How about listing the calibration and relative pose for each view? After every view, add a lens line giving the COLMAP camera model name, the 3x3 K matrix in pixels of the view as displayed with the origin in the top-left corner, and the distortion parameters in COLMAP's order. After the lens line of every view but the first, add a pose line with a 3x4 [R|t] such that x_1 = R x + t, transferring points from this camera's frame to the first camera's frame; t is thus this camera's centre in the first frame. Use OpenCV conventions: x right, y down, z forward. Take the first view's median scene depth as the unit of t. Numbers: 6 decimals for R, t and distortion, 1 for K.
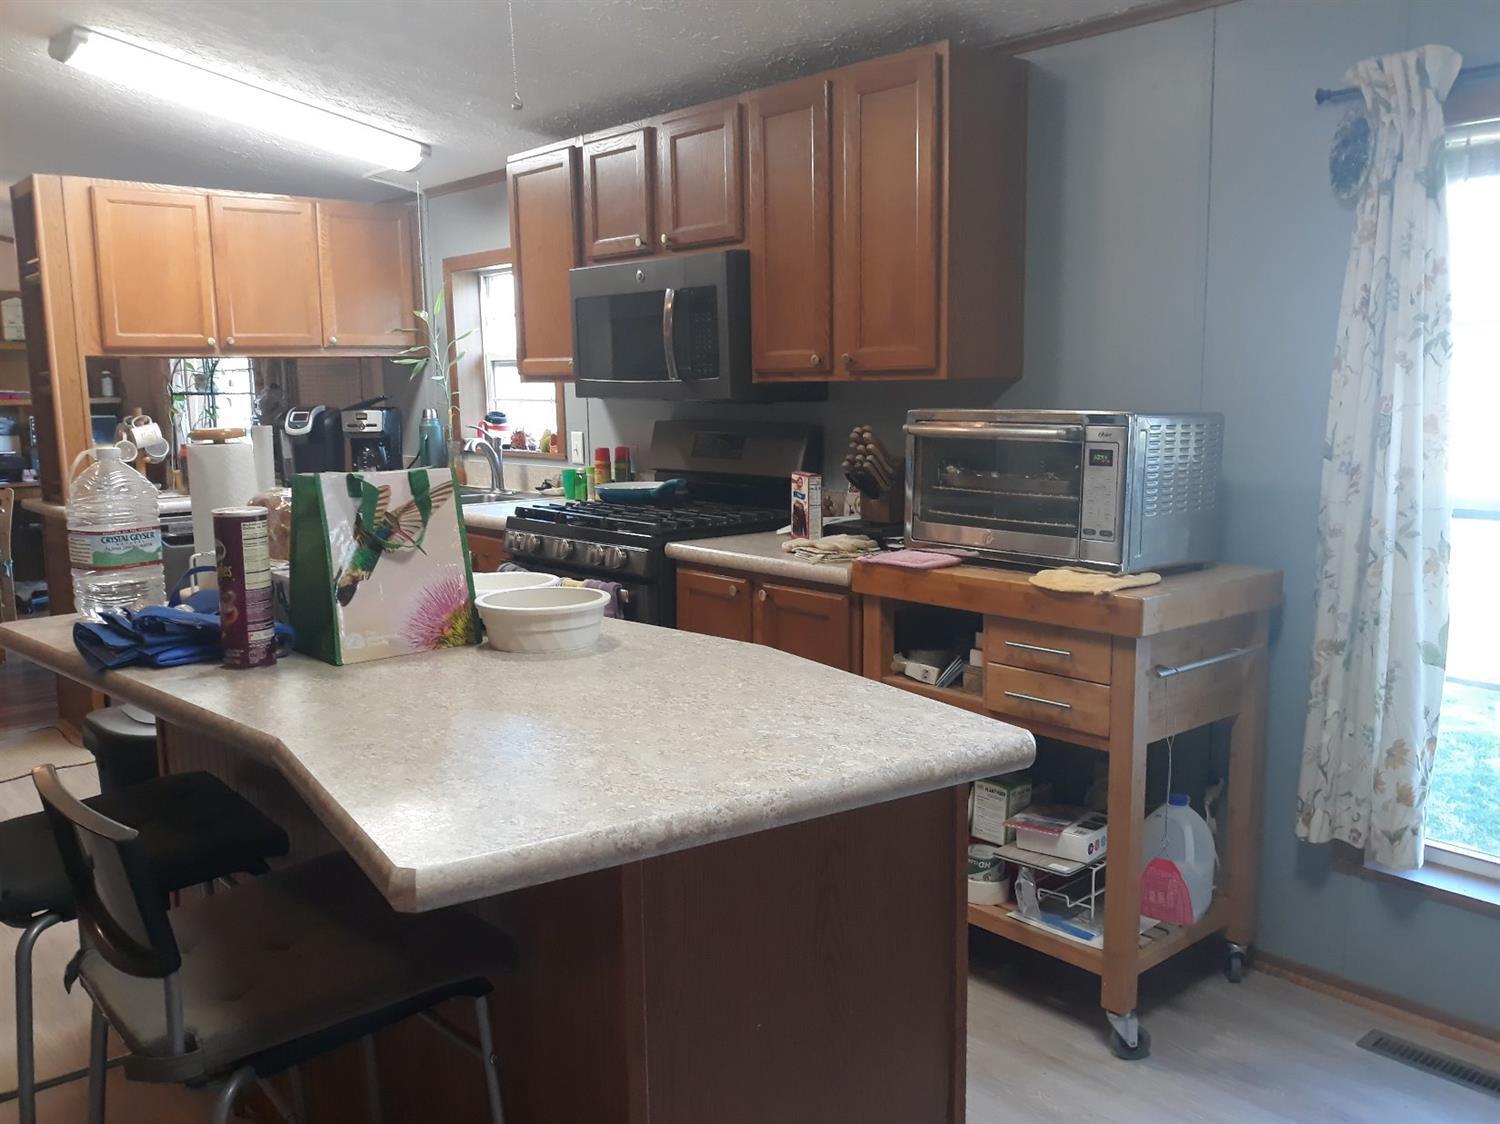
lens RADIAL K [[1225.6, 0, 747.3], [0, 1225.6, 534.6], [0, 0, 1]] dist [0.005281, 0.000933]
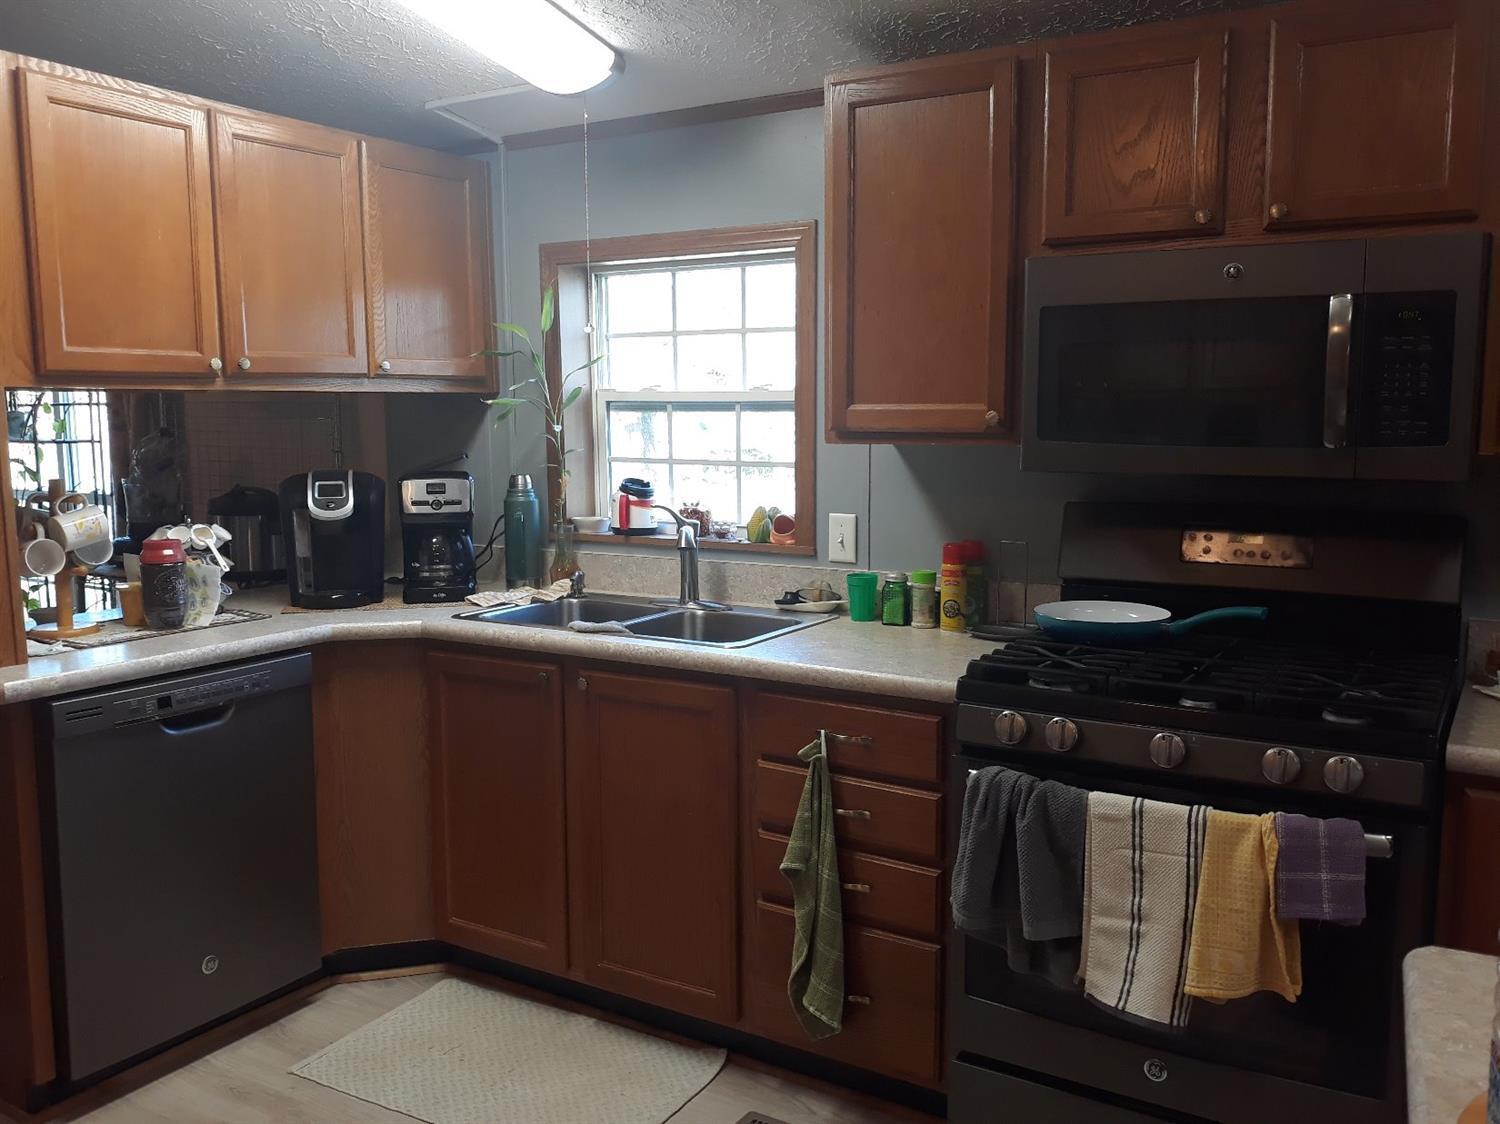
lens RADIAL K [[1227.3, 0, 767.1], [0, 1227.3, 553.4], [0, 0, 1]] dist [0.009281, -0.011392]
pose [[0.956934, -0.023561, 0.289348, -0.360783], [0.026613, 0.999624, -0.006617, -0.058606], [-0.289084, 0.014033, 0.957201, 0.377641]]
